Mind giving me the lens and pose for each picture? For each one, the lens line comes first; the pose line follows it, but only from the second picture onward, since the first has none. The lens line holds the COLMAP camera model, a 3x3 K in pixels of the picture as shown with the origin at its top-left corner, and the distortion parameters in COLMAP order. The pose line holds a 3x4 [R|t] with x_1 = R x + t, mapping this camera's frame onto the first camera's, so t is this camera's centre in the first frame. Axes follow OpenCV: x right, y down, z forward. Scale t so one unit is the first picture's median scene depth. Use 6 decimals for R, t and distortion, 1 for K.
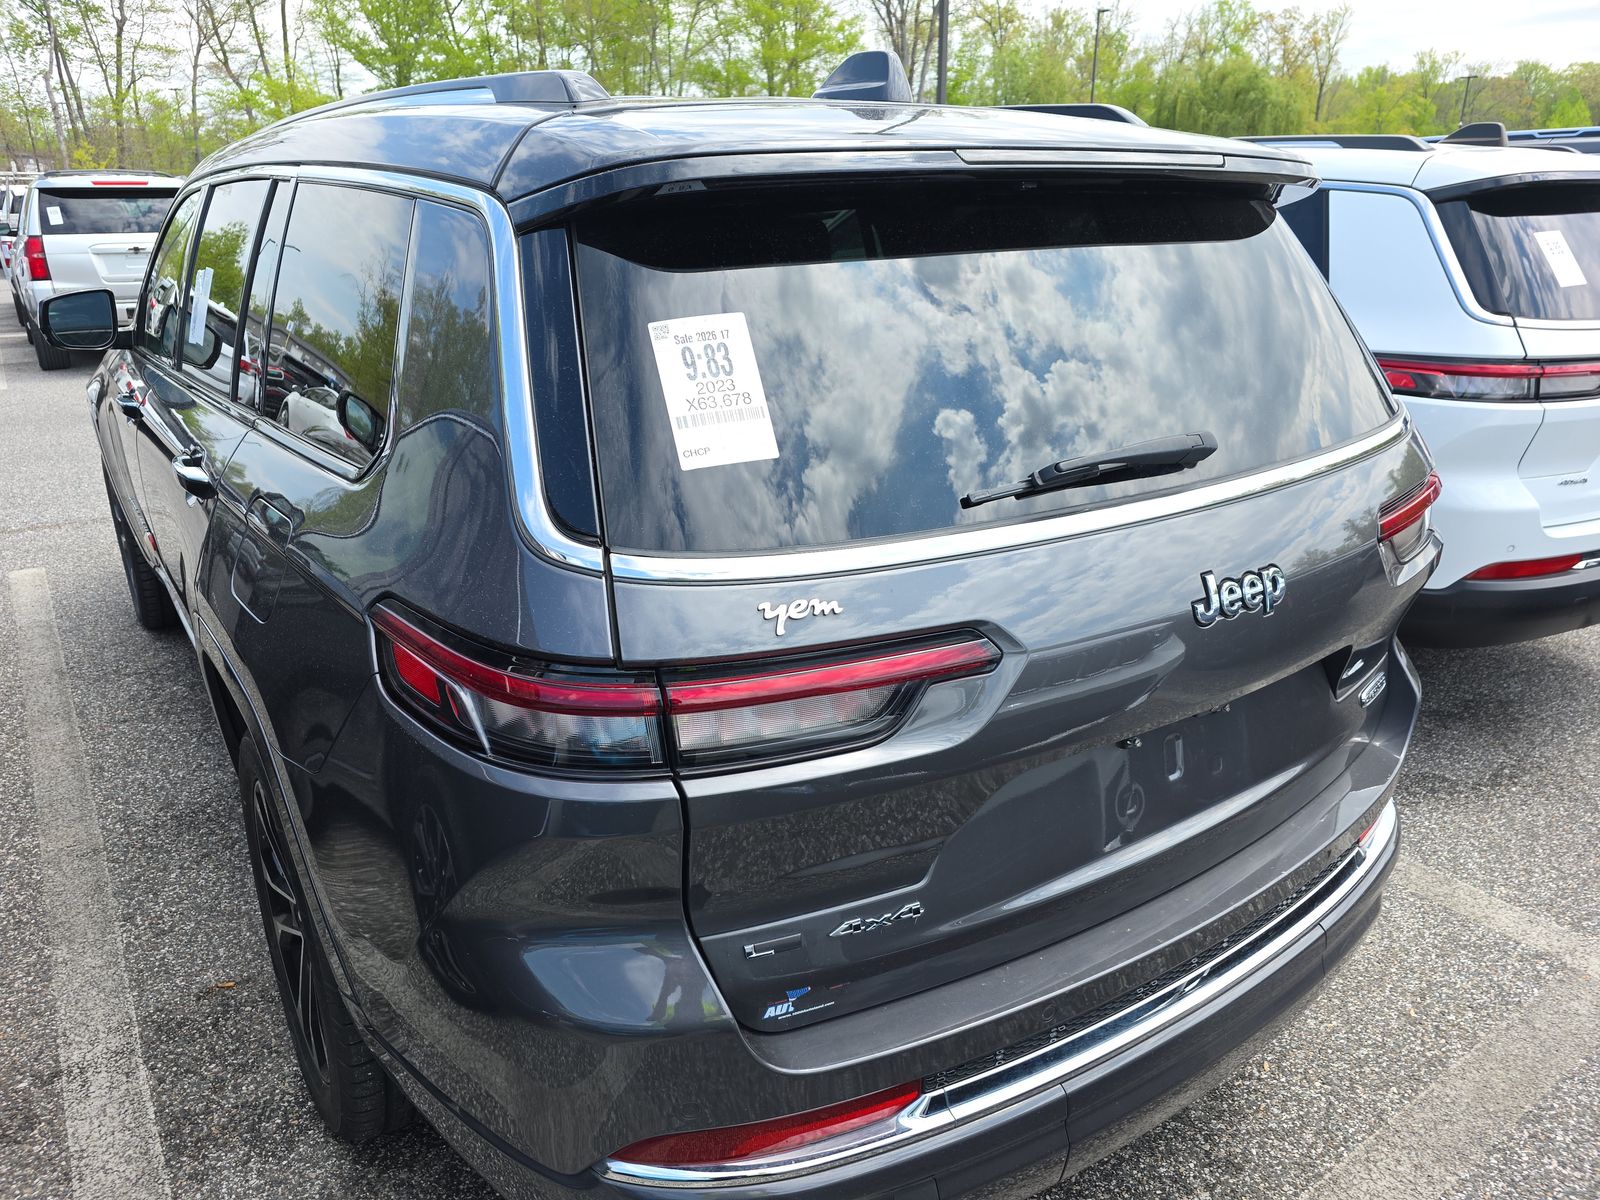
lens RADIAL K [[1082.8, 0, 790.8], [0, 1082.8, 624.6], [0, 0, 1]] dist [0.046690, -0.039357]
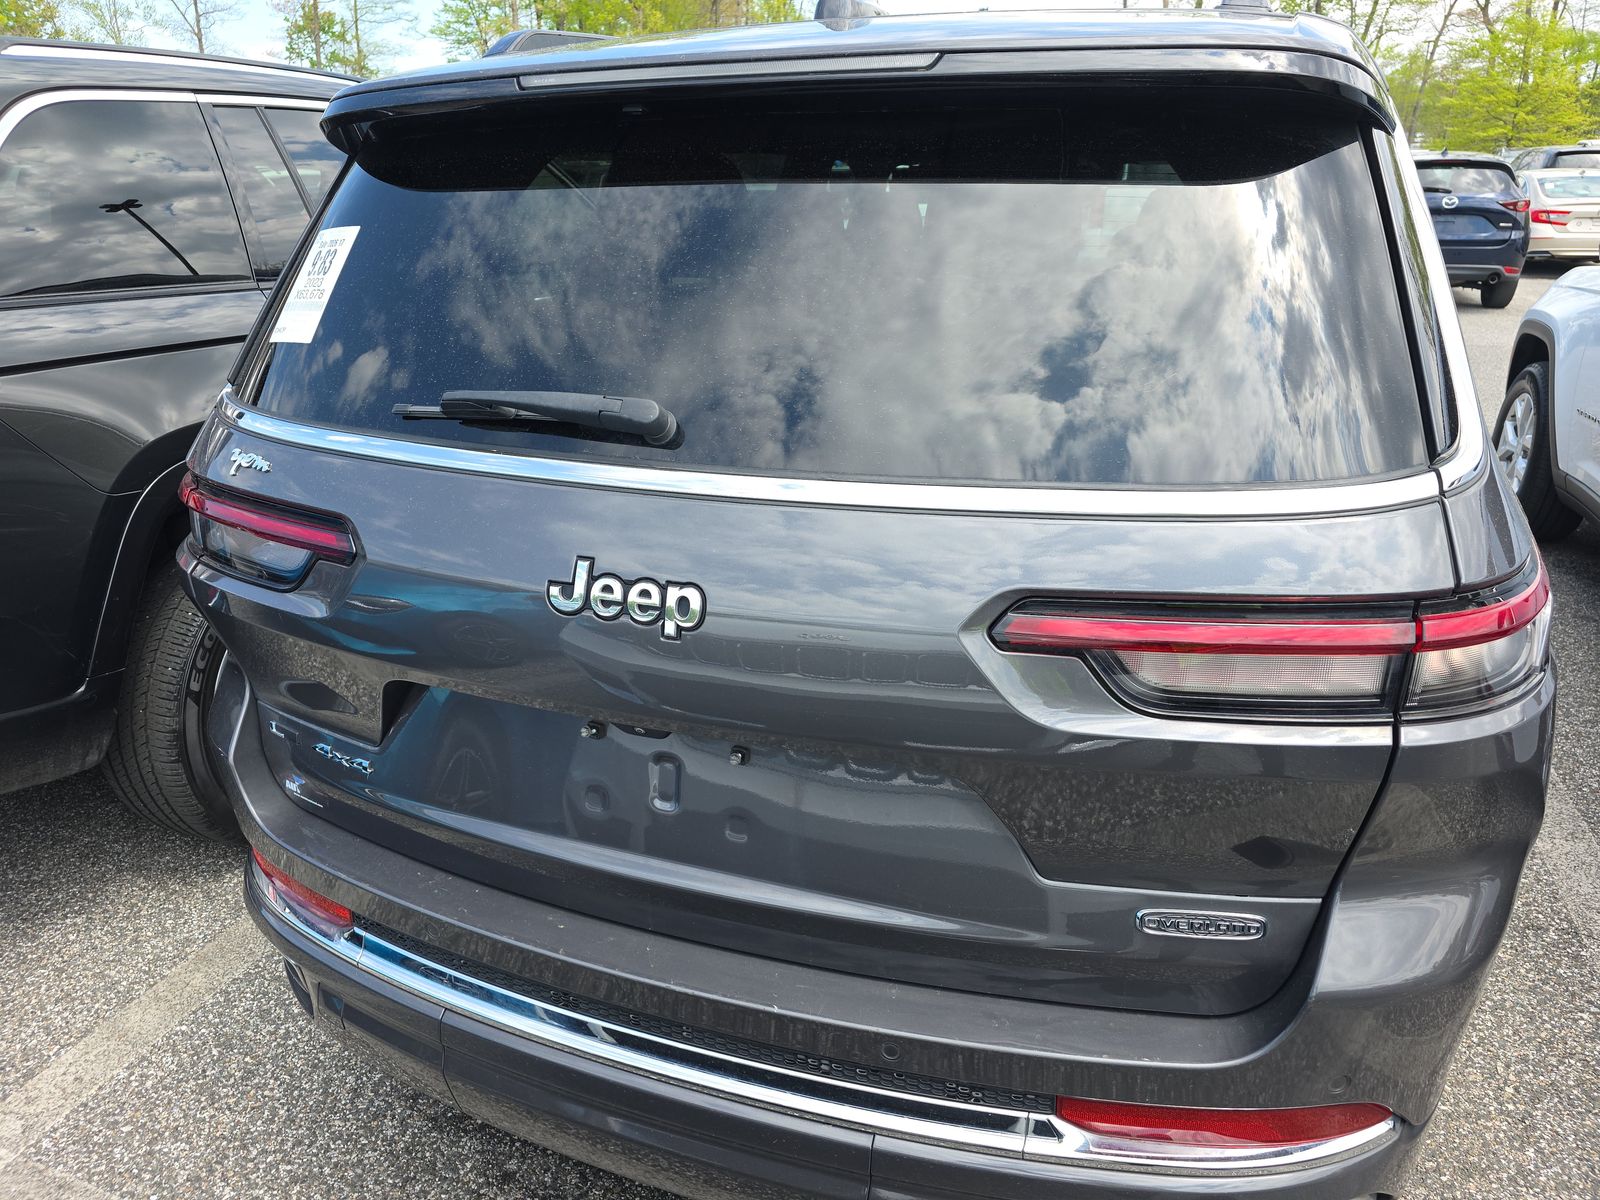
lens RADIAL K [[1083.6, 0, 800.0], [0, 1083.6, 600.0], [0, 0, 1]] dist [0.049982, -0.042242]
pose [[0.565791, 0.294412, -0.770196, 1.108356], [-0.282441, 0.946773, 0.154427, -0.189275], [0.774666, 0.130161, 0.618830, 0.582618]]
